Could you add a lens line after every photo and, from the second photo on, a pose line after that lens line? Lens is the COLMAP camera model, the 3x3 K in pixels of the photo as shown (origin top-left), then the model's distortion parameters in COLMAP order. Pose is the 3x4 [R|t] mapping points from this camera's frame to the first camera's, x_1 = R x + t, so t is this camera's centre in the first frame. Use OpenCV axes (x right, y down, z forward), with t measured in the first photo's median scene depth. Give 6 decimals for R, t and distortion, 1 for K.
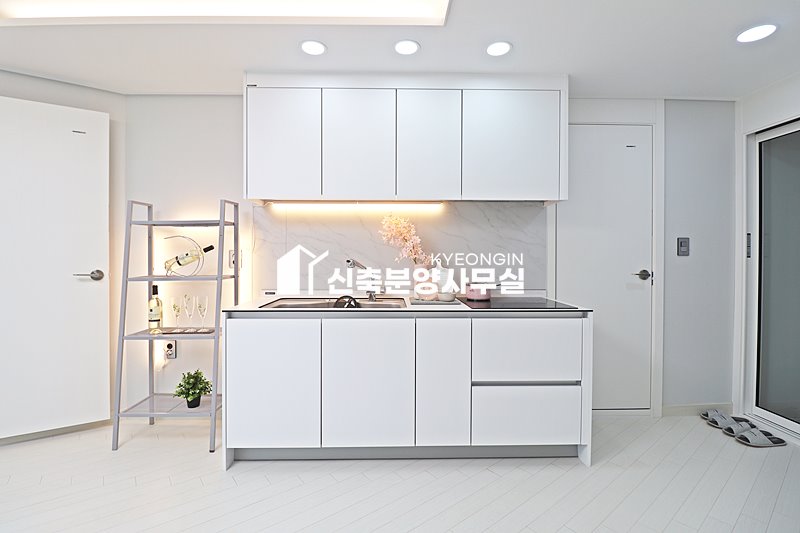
lens RADIAL K [[372.2, 0, 399.3], [0, 372.2, 259.3], [0, 0, 1]] dist [0.008685, -0.016144]
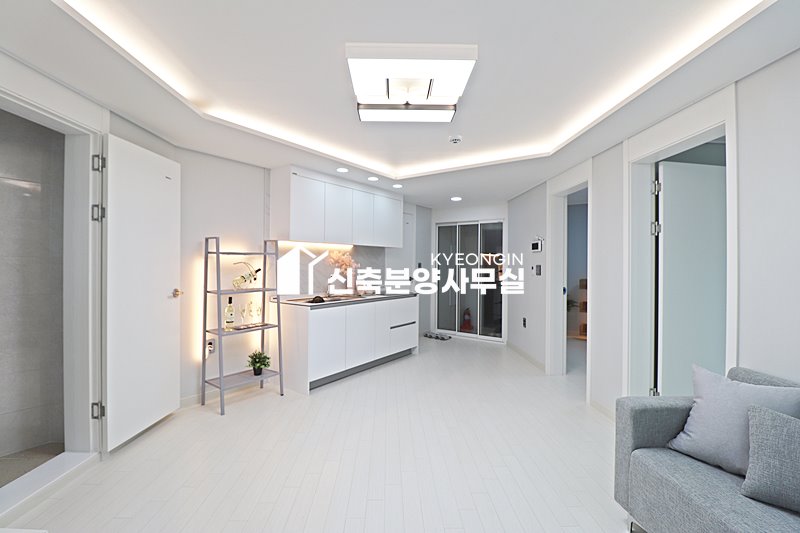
lens RADIAL K [[372.2, 0, 399.3], [0, 372.2, 259.3], [0, 0, 1]] dist [0.008685, -0.016144]
pose [[0.597178, 0.009570, 0.802052, -1.380651], [0.003410, 0.999889, -0.014470, -0.050471], [-0.802102, 0.011376, 0.597079, -0.364739]]
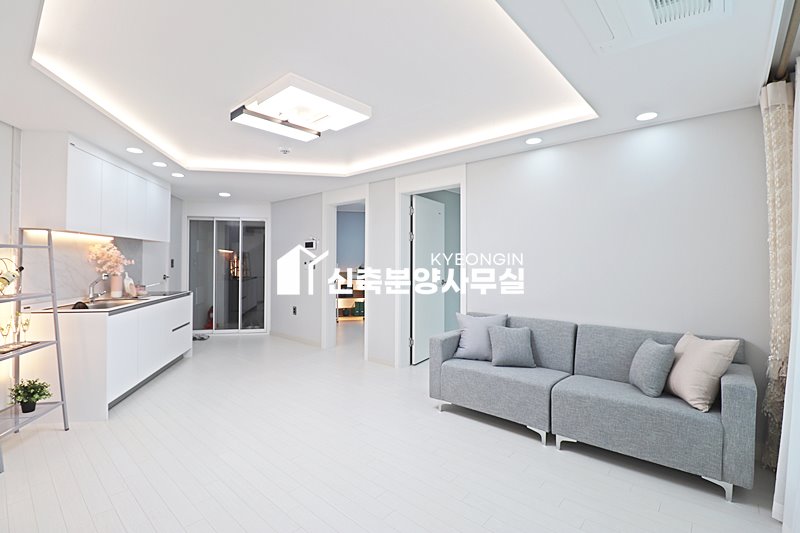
lens RADIAL K [[375.3, 0, 399.4], [0, 375.3, 254.6], [0, 0, 1]] dist [0.000187, -0.000452]
pose [[-0.184989, 0.013421, 0.982649, -1.801168], [0.009097, 0.999887, -0.011944, -0.050467], [-0.982699, 0.006729, -0.185090, 0.112212]]
